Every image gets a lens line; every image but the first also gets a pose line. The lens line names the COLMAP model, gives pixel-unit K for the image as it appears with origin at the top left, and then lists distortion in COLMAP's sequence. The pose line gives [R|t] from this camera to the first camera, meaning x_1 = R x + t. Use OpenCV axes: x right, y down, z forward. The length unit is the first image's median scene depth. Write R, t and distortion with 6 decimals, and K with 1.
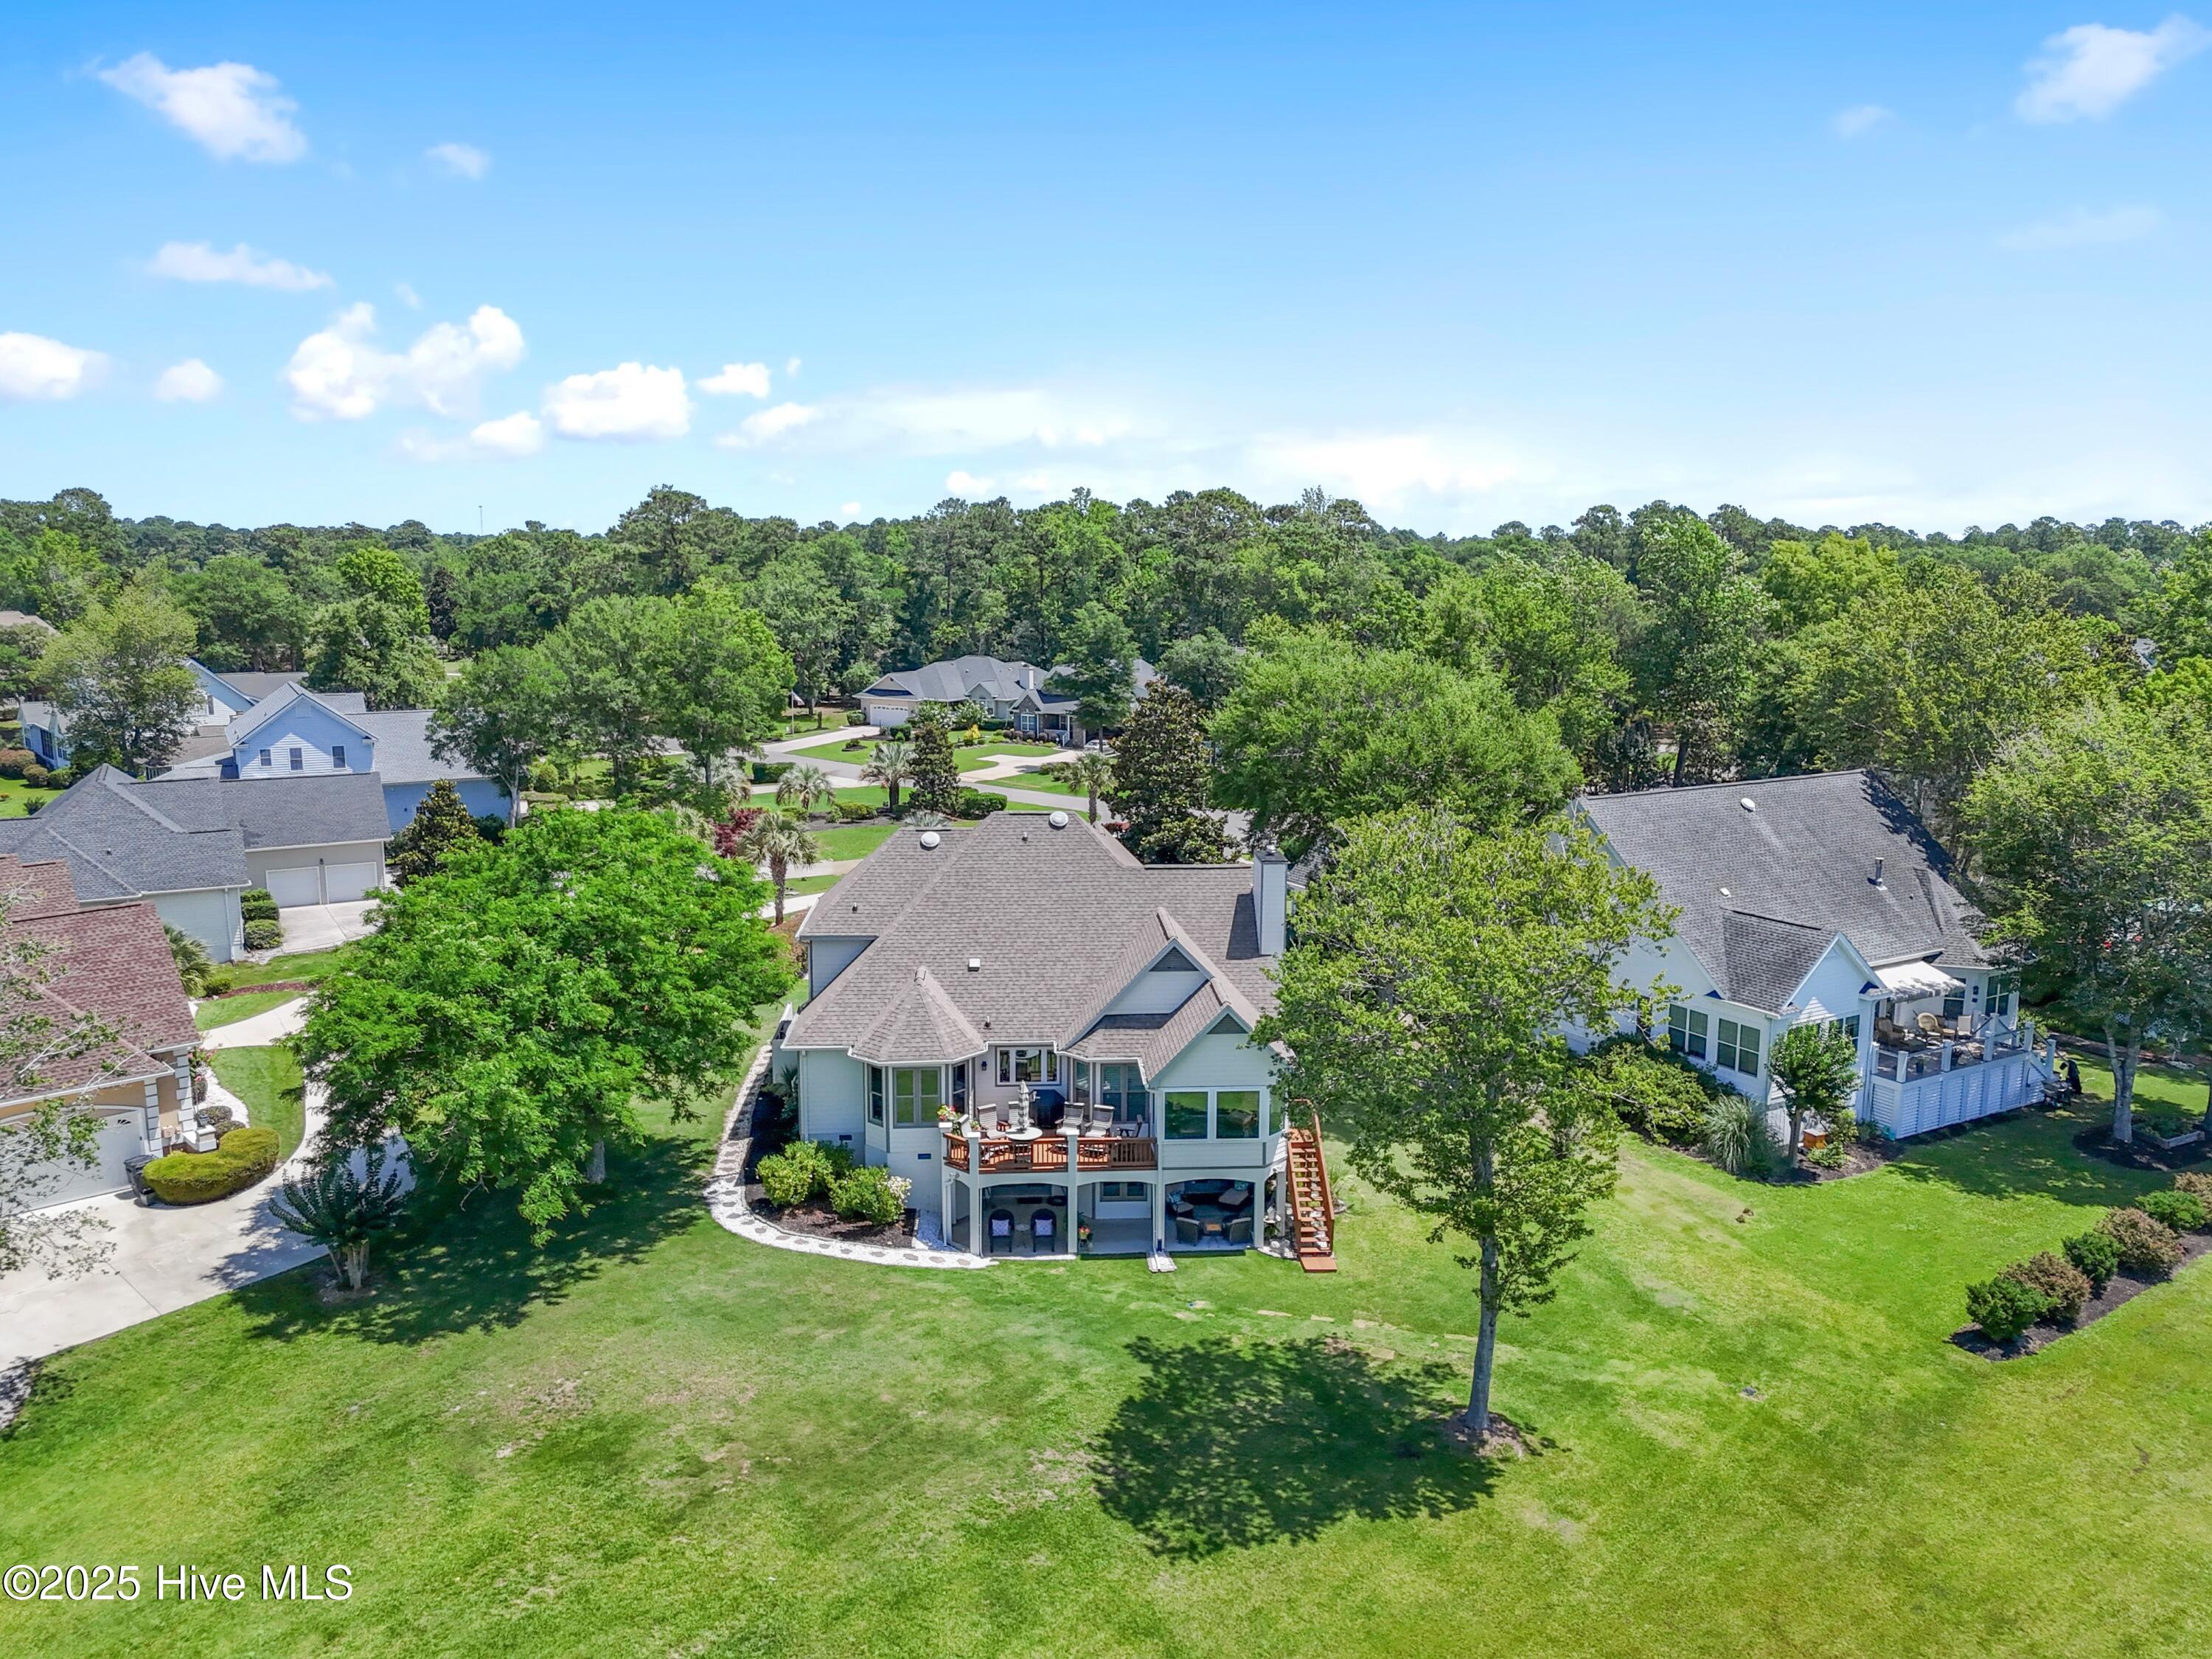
lens RADIAL K [[1657.5, 0, 1117.2], [0, 1657.5, 697.1], [0, 0, 1]] dist [0.077716, -0.073698]
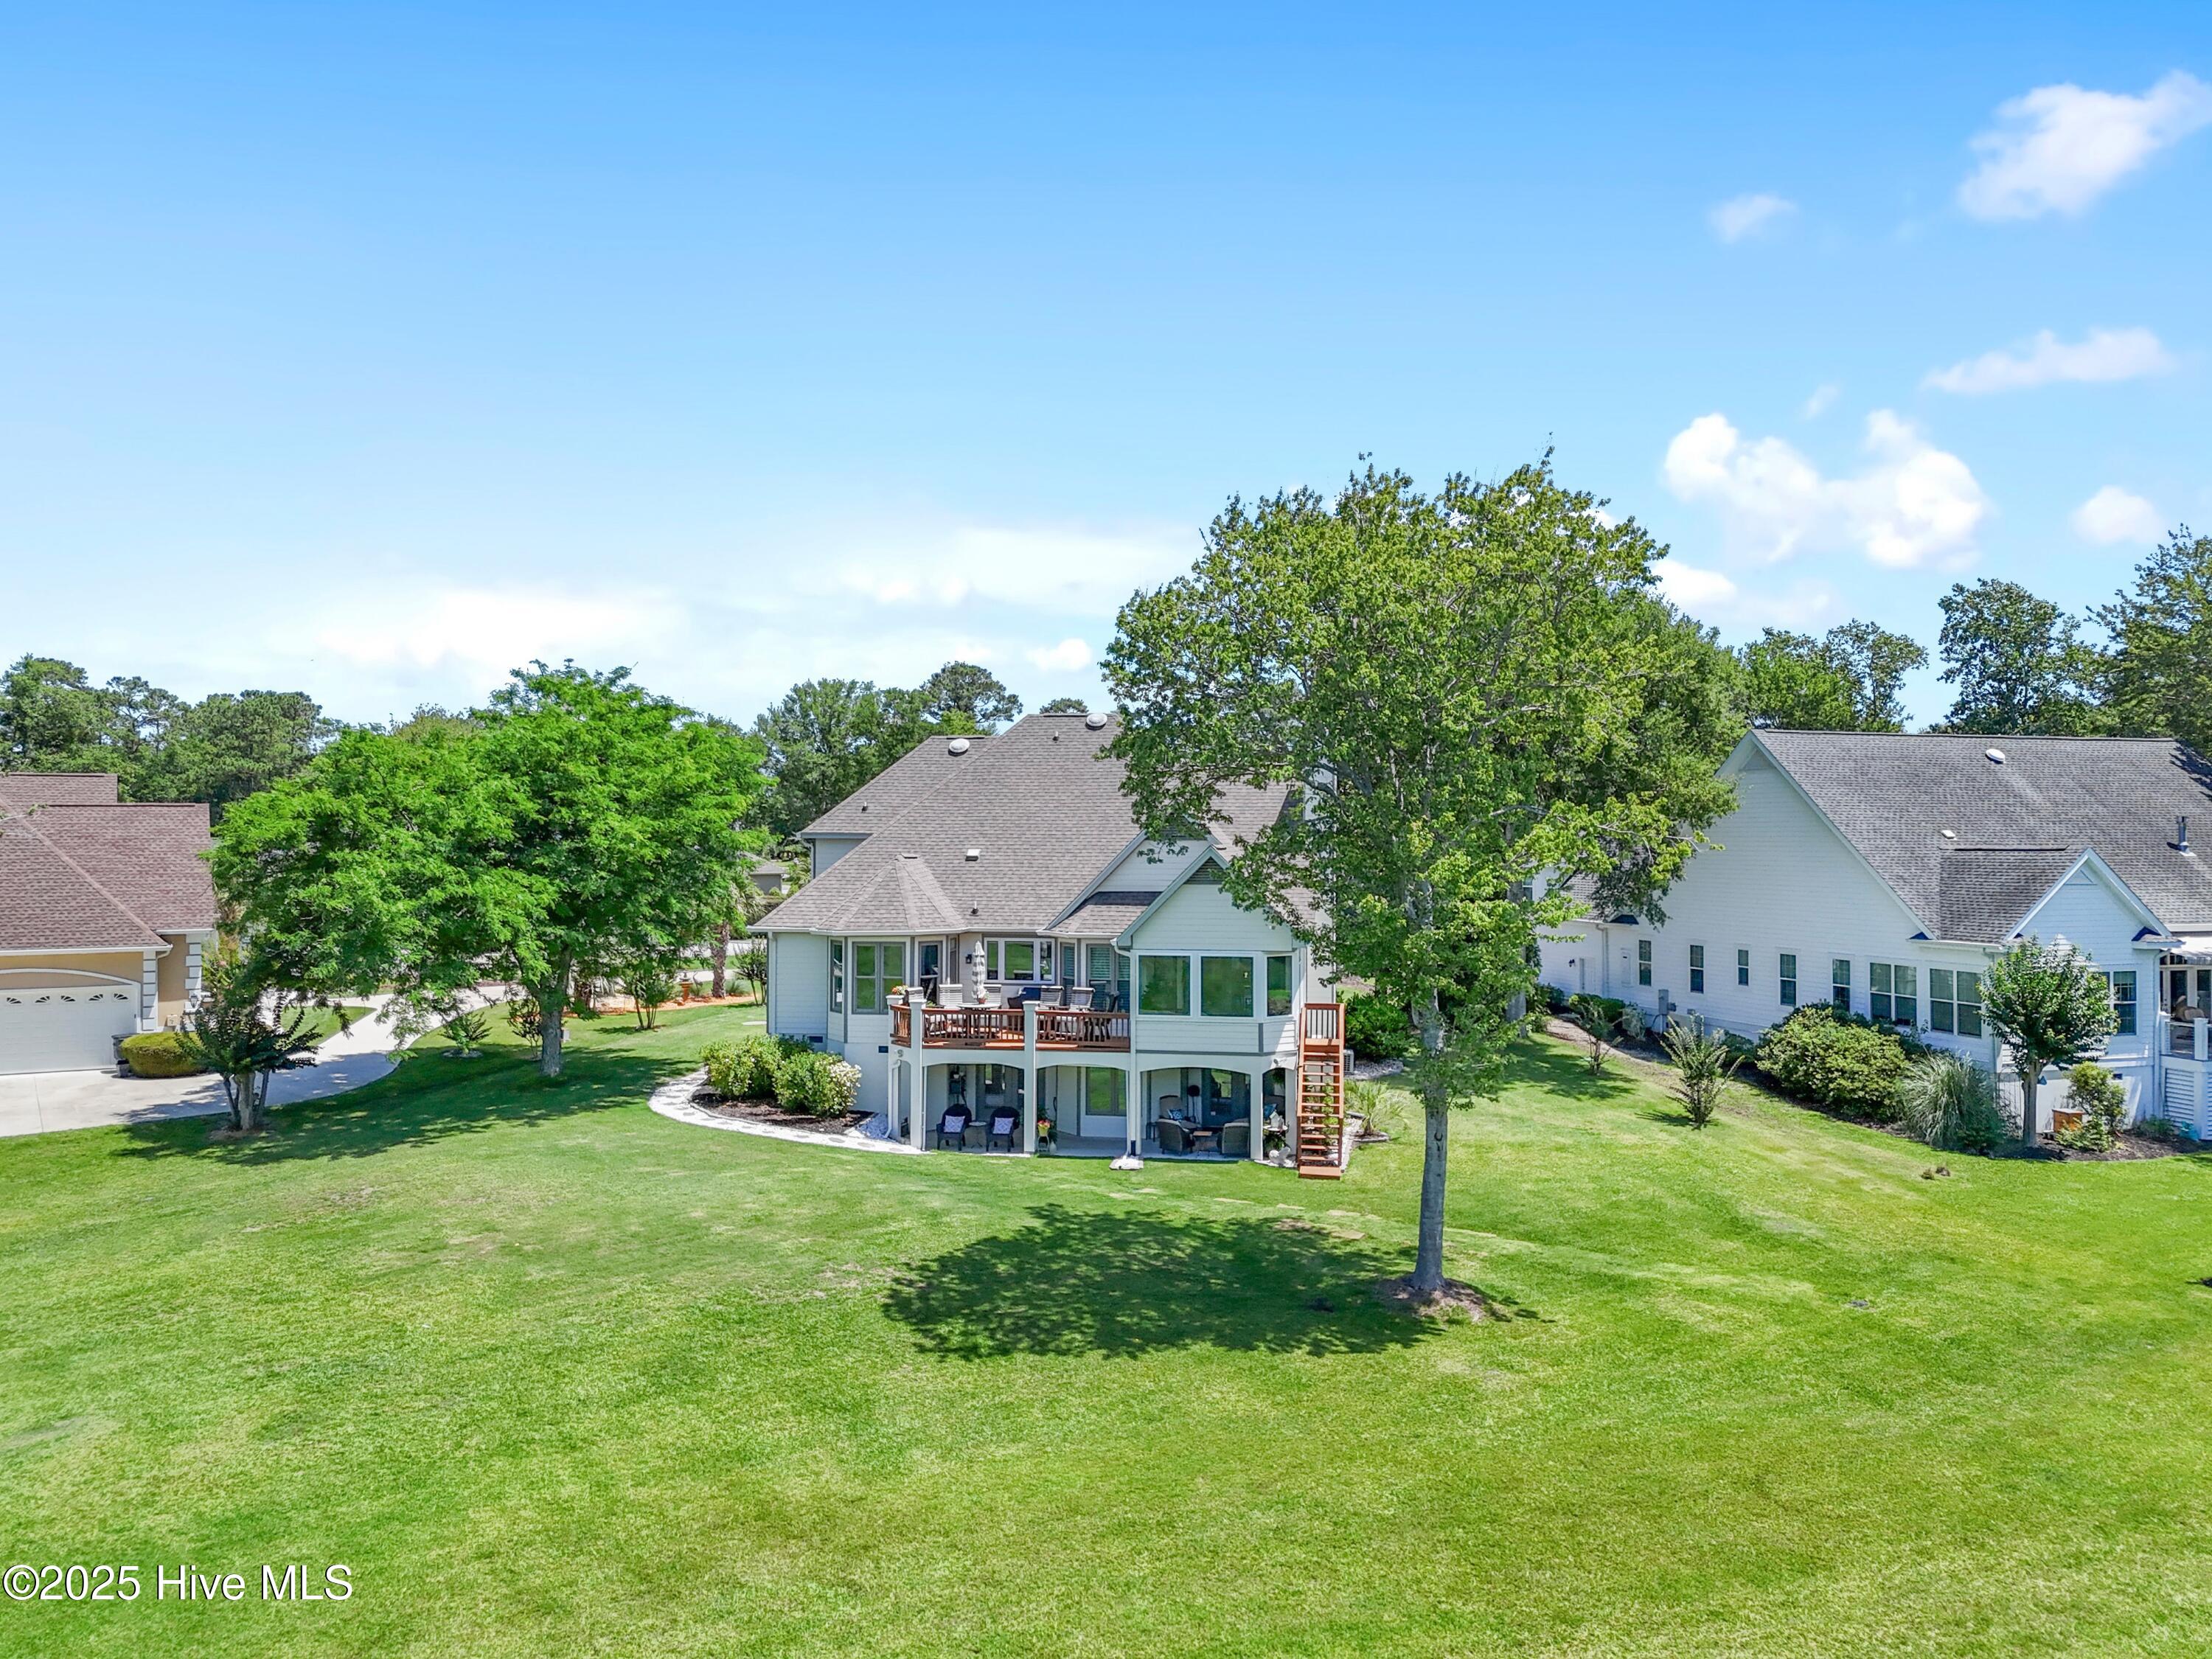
lens RADIAL K [[1657.5, 0, 1117.2], [0, 1657.5, 697.1], [0, 0, 1]] dist [0.077716, -0.073698]
pose [[0.973452, -0.020350, -0.227983, 0.204638], [-0.020330, 0.984417, -0.174673, 0.249116], [0.227985, 0.174671, 0.957869, 0.174793]]
